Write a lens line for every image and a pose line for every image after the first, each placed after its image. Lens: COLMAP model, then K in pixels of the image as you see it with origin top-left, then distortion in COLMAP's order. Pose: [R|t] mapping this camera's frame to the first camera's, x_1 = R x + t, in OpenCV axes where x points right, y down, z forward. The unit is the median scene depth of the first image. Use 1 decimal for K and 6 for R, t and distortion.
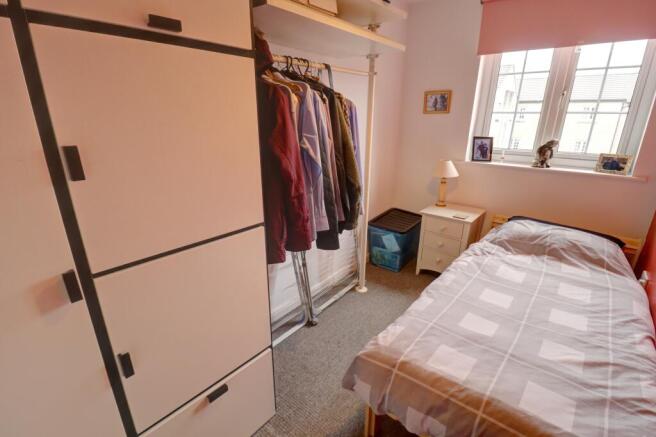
lens RADIAL K [[307.8, 0, 323.9], [0, 307.8, 220.8], [0, 0, 1]] dist [0.003170, -0.013862]
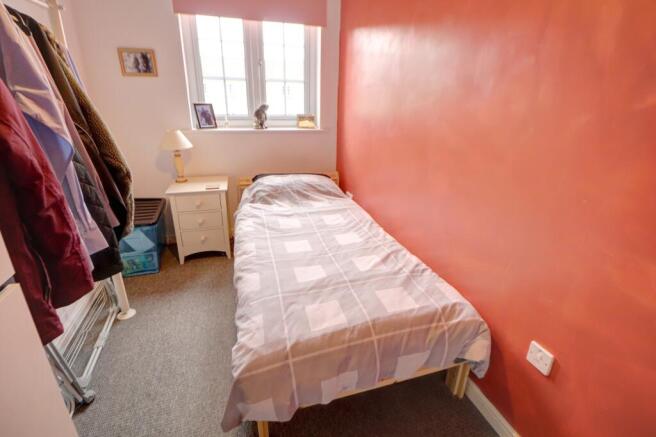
lens RADIAL K [[304.3, 0, 335.4], [0, 304.3, 202.9], [0, 0, 1]] dist [0.007242, -0.016926]
pose [[0.531345, -0.271862, 0.802349, -0.174537], [0.248740, 0.955429, 0.159006, -0.031590], [-0.809815, 0.115089, 0.575286, 0.217163]]
